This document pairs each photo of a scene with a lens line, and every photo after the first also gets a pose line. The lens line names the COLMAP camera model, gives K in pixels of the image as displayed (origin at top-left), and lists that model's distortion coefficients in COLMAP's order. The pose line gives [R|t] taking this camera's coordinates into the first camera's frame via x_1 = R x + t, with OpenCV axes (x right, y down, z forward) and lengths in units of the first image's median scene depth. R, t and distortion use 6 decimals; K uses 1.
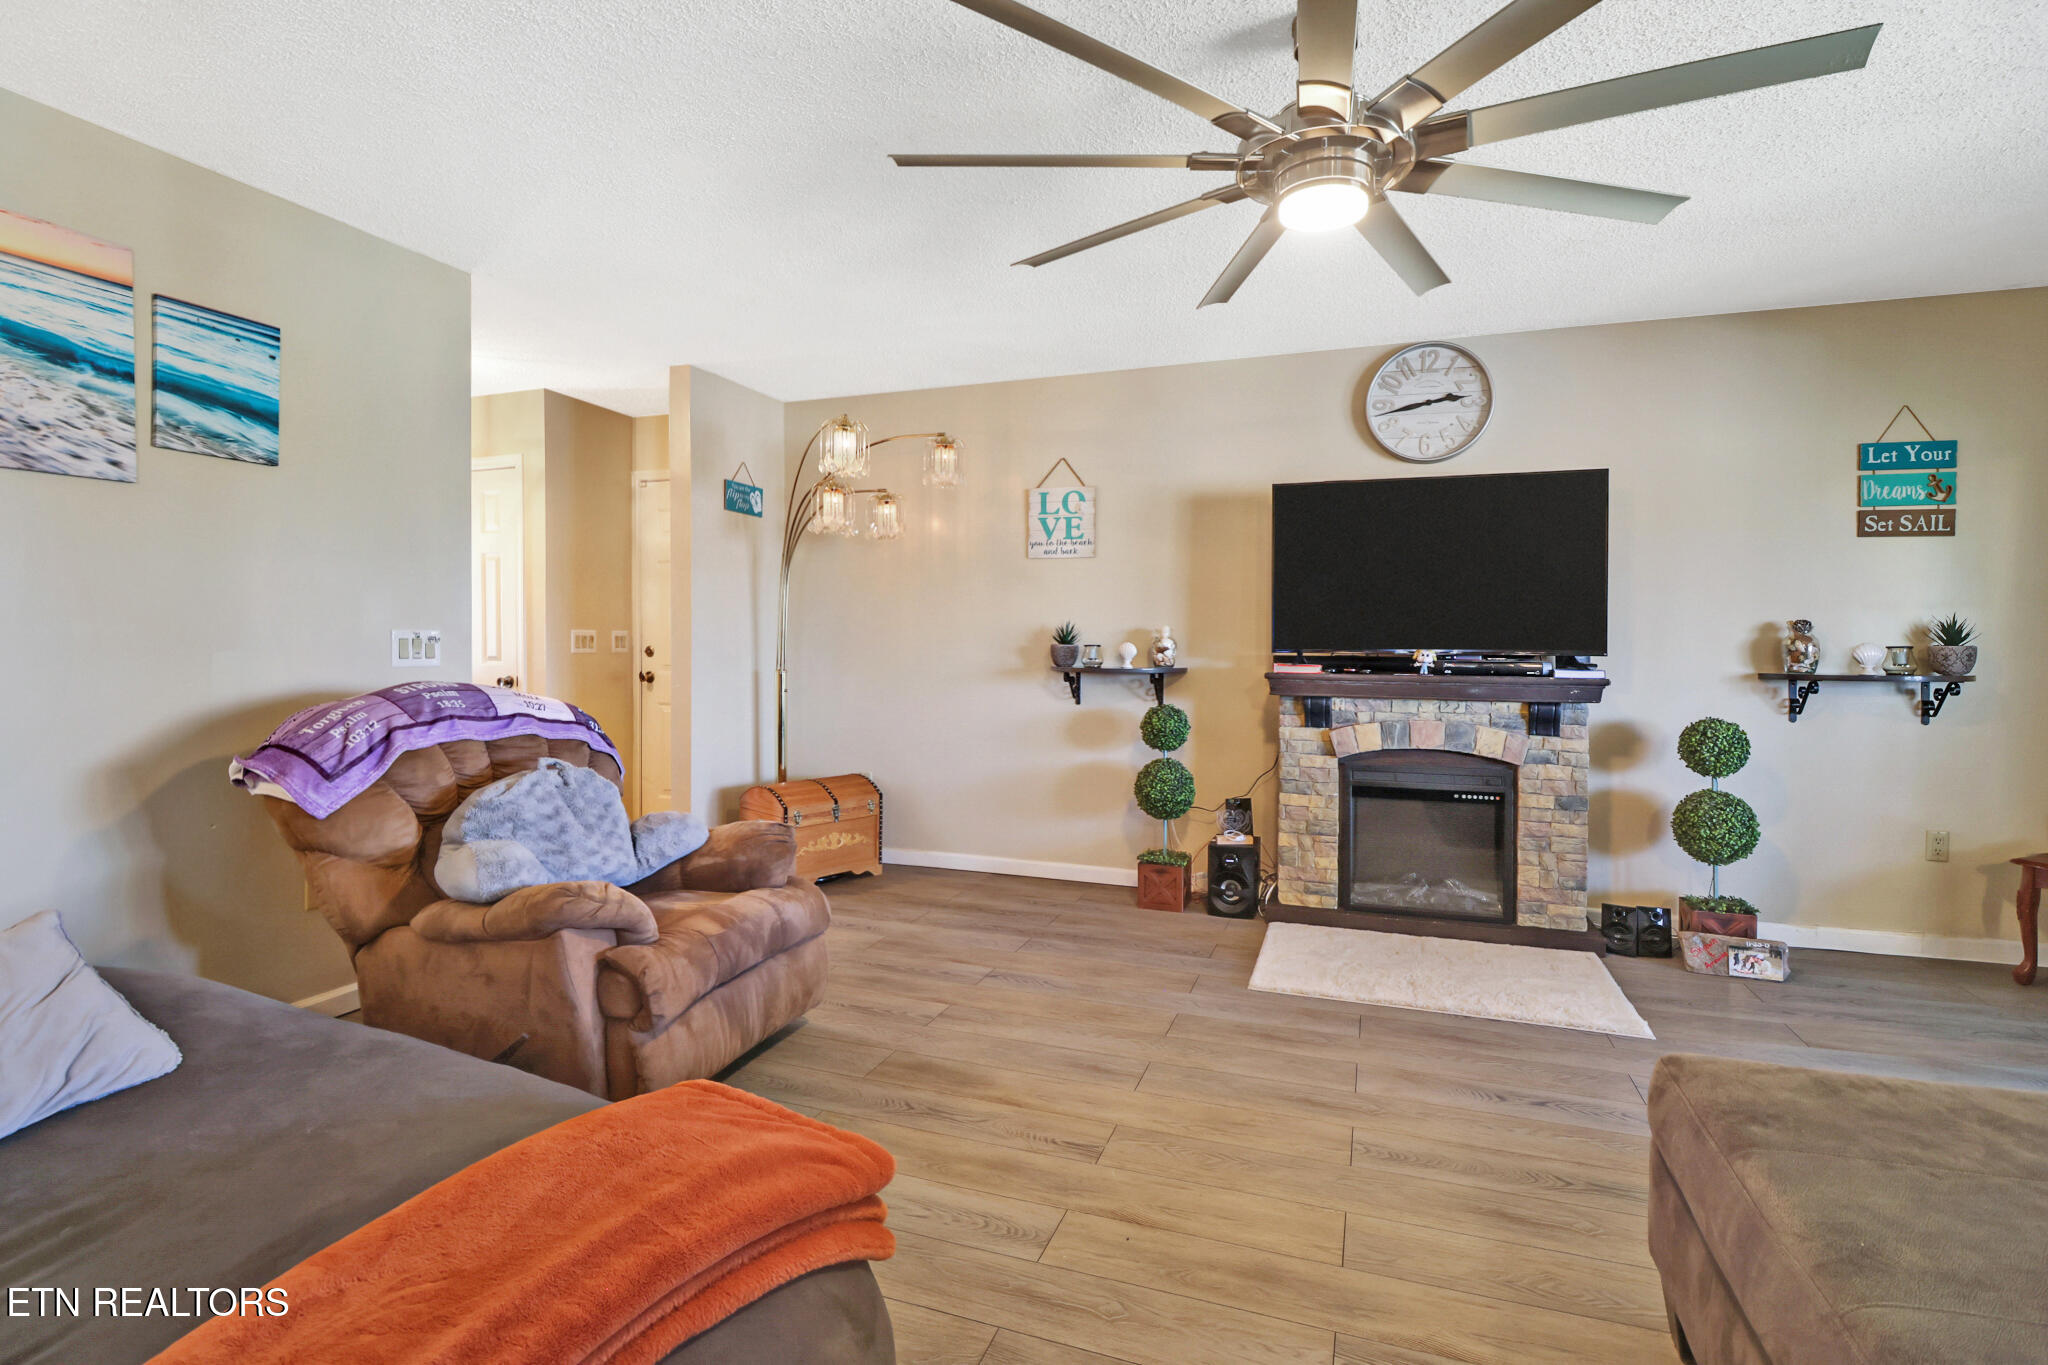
lens RADIAL K [[950.0, 0, 1022.9], [0, 950.0, 651.3], [0, 0, 1]] dist [0.001485, -0.013635]
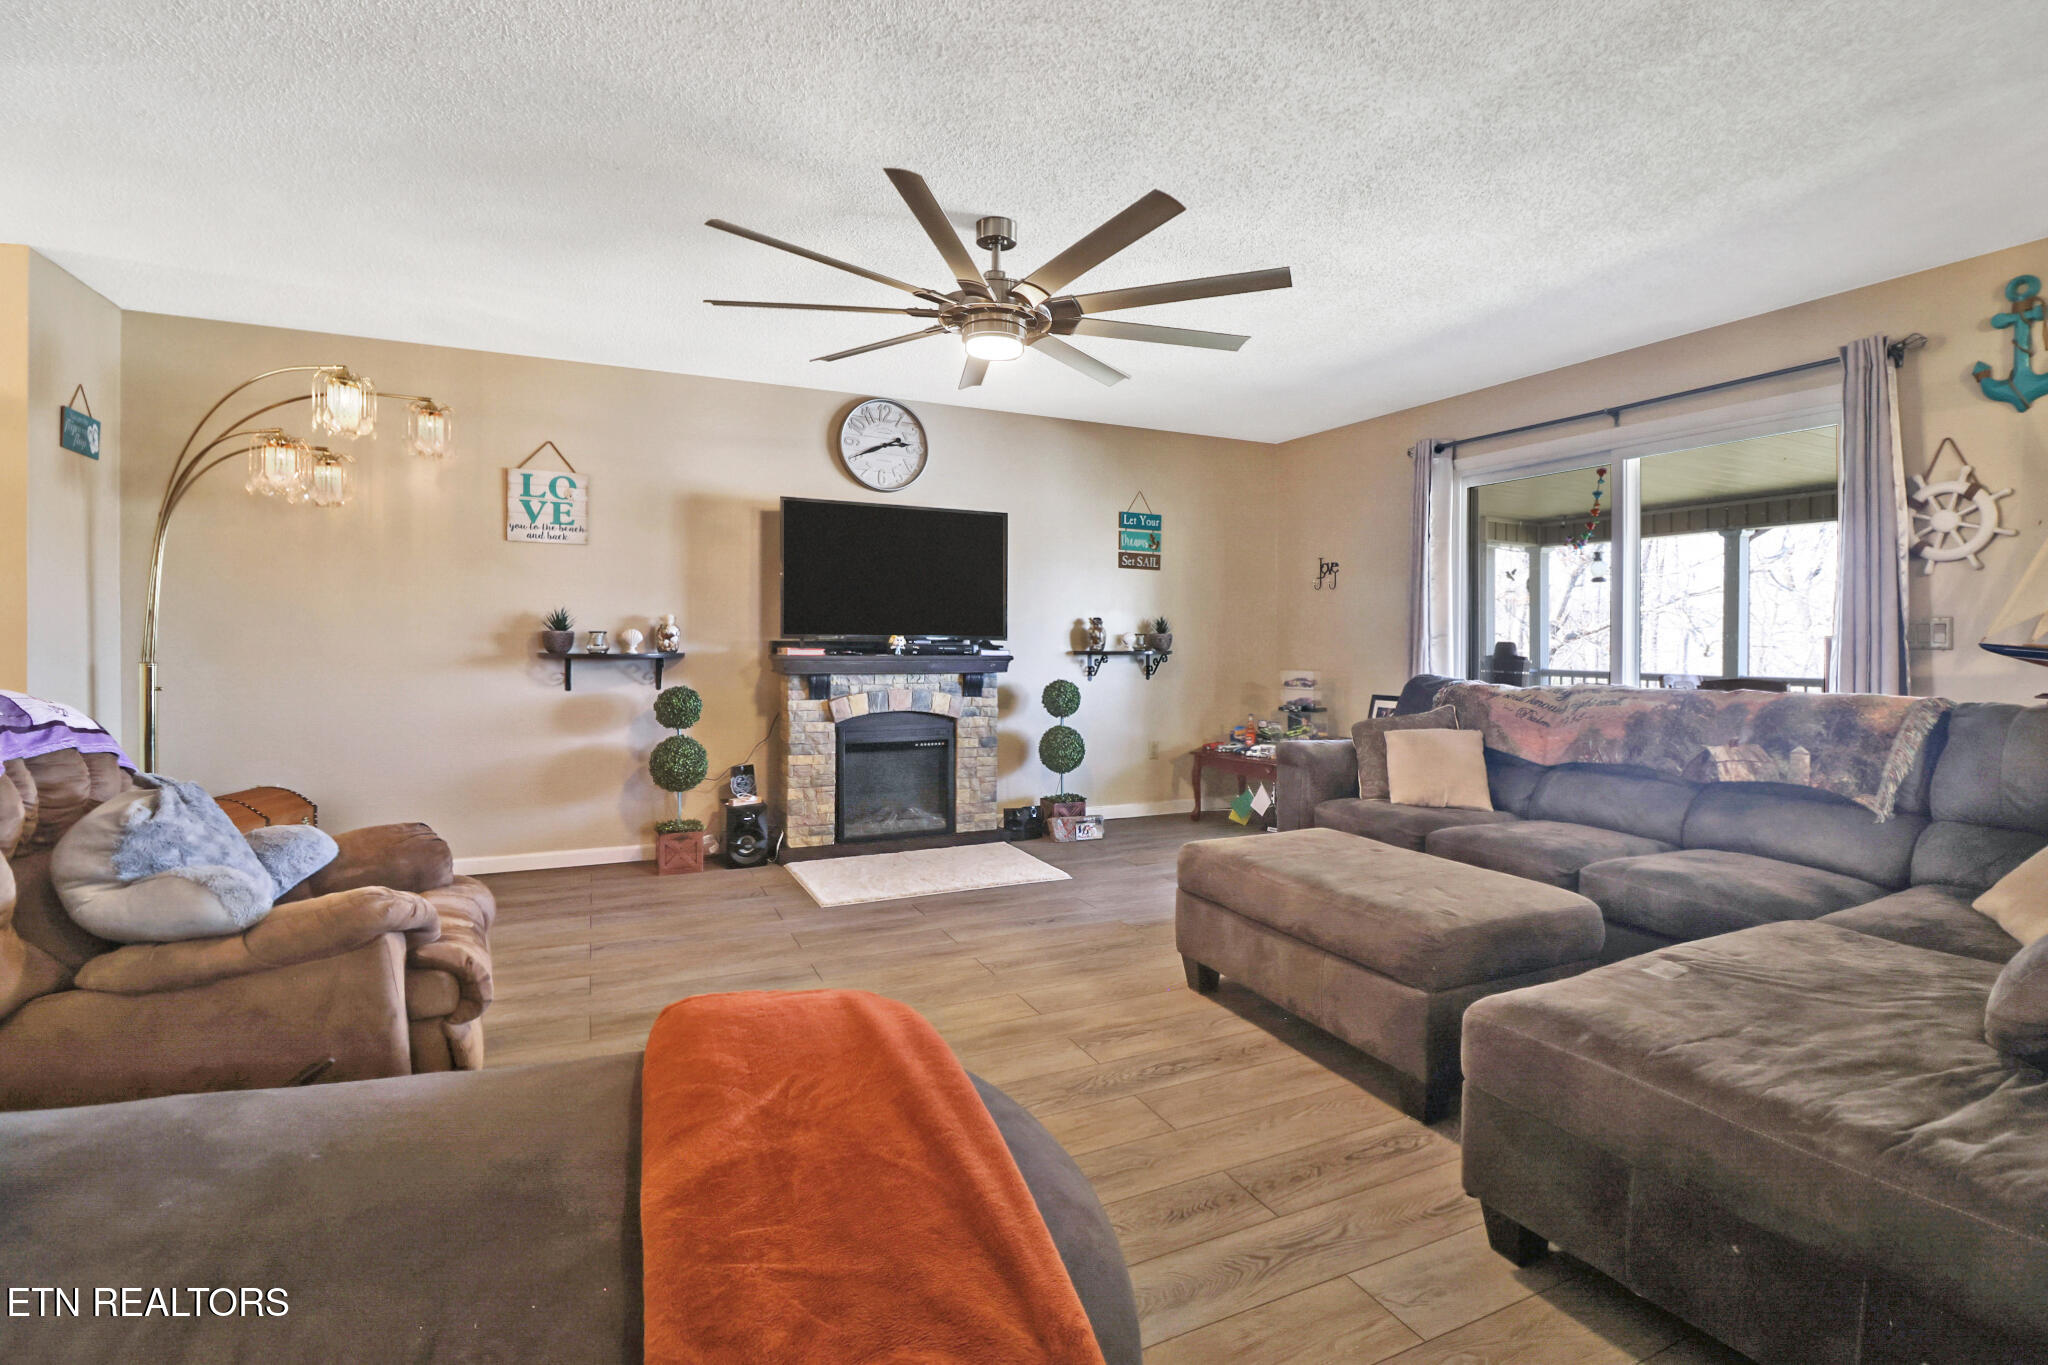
lens RADIAL K [[954.1, 0, 1032.1], [0, 954.1, 645.8], [0, 0, 1]] dist [0.001996, -0.013761]
pose [[0.703474, -0.007856, 0.710677, -0.396802], [0.000760, 0.999947, 0.010302, -0.001613], [-0.710720, -0.006707, 0.703443, -0.067724]]
